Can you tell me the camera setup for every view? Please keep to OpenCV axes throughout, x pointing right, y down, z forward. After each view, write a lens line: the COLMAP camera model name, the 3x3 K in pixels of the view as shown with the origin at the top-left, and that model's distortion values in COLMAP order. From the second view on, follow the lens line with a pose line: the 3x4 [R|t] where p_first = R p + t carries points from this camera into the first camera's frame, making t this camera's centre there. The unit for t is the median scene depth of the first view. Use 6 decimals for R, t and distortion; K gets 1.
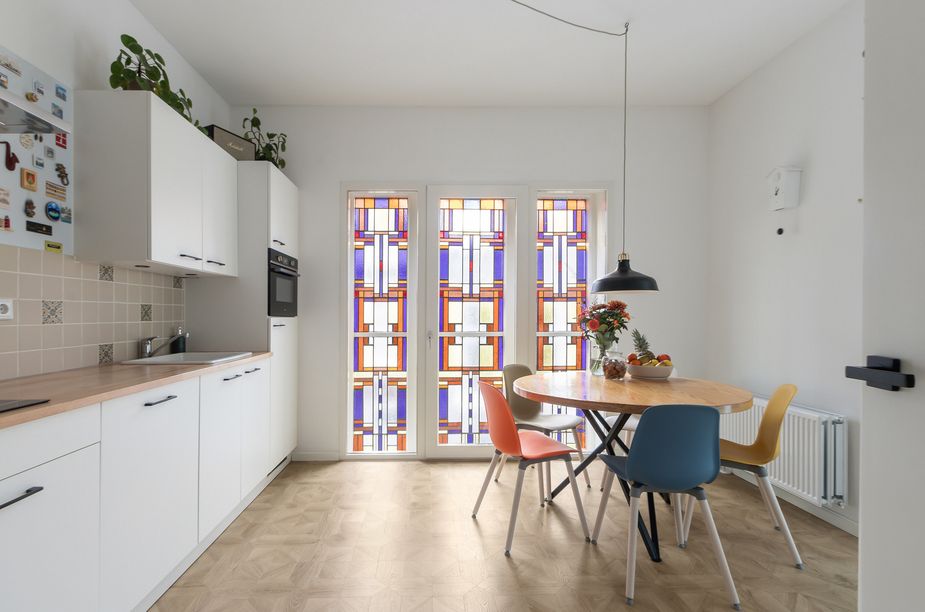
lens RADIAL K [[433.0, 0, 431.4], [0, 433.0, 316.5], [0, 0, 1]] dist [0.011553, -0.000380]
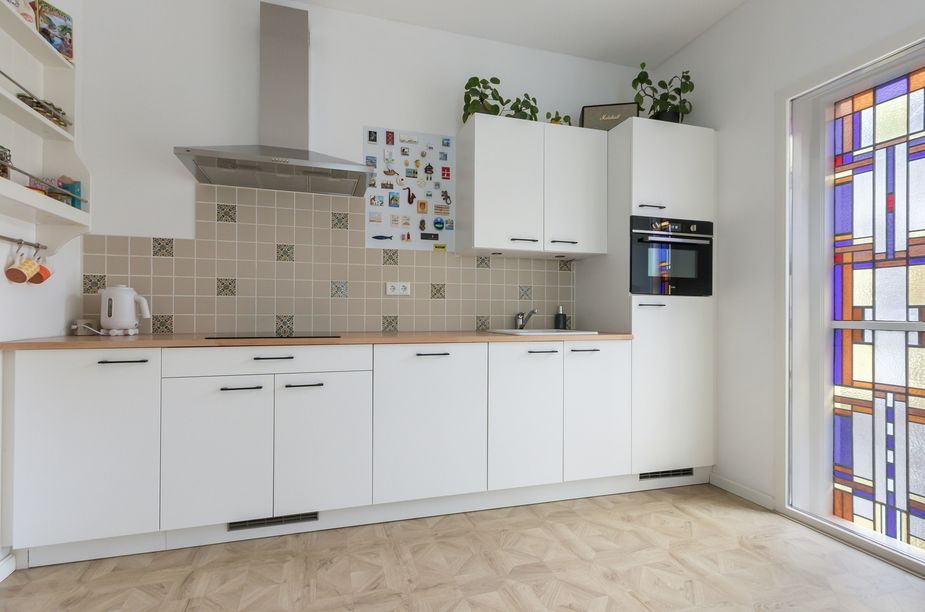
lens RADIAL K [[433.0, 0, 449.8], [0, 433.0, 305.7], [0, 0, 1]] dist [0.011553, -0.000380]
pose [[0.266912, -0.012005, -0.963646, 0.365923], [-0.010187, 0.999831, -0.015277, 0.040165], [0.963667, 0.013894, 0.266744, 0.409830]]
